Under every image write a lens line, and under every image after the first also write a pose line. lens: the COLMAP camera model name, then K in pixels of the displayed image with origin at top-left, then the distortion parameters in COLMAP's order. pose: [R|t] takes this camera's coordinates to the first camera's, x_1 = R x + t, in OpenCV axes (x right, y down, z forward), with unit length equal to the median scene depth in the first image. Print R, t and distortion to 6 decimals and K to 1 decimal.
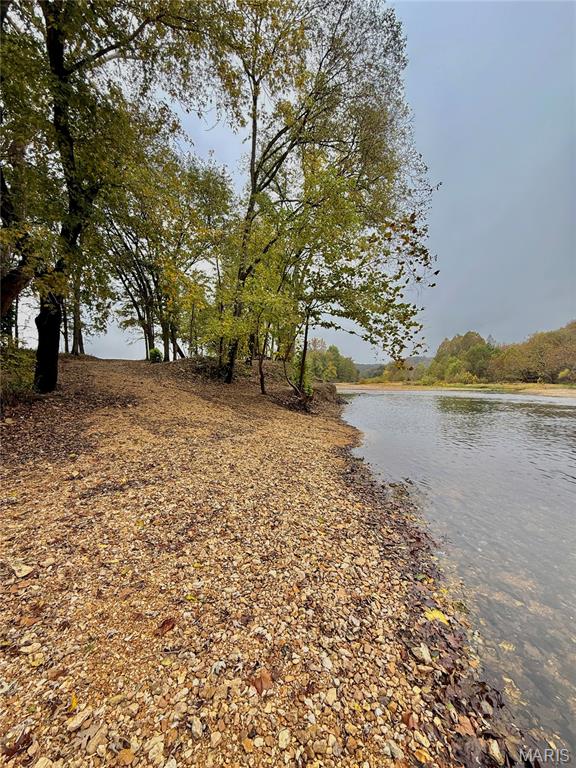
lens RADIAL K [[310.2, 0, 287.9], [0, 310.2, 386.5], [0, 0, 1]] dist [-0.000366, -0.000044]
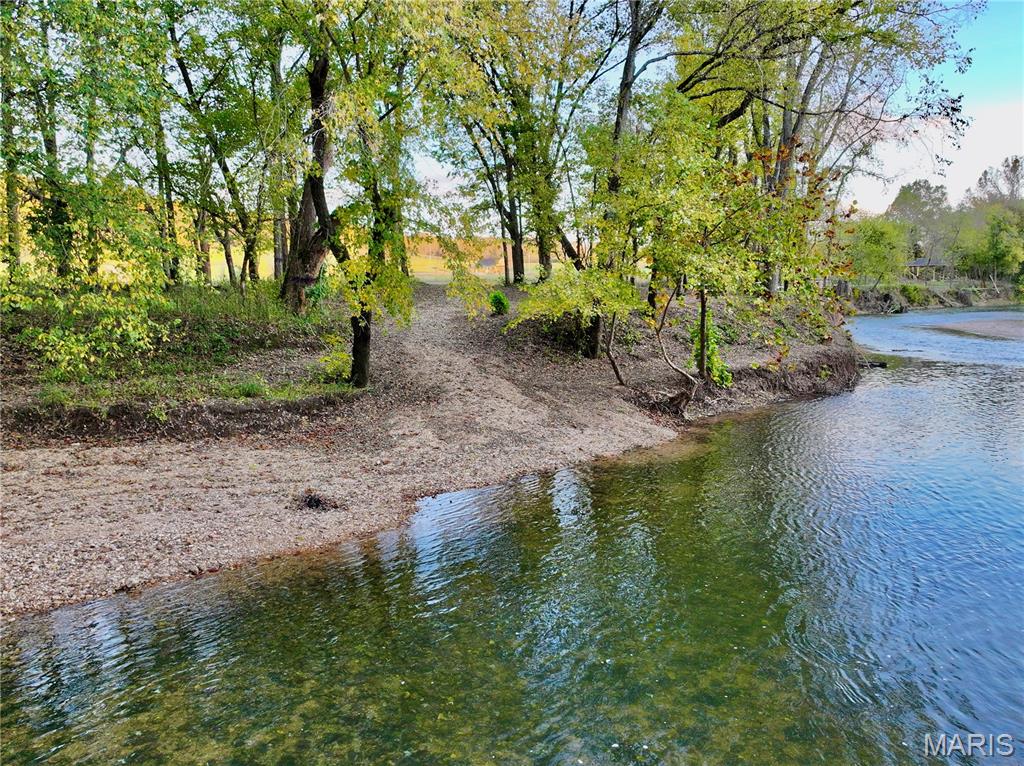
lens RADIAL K [[715.1, 0, 512.1], [0, 715.1, 382.3], [0, 0, 1]] dist [-0.001348, -0.000056]
pose [[0.904471, 0.042454, -0.424418, 0.321564], [-0.007307, 0.996431, 0.084099, -0.095069], [0.426473, -0.072964, 0.901552, -0.431854]]
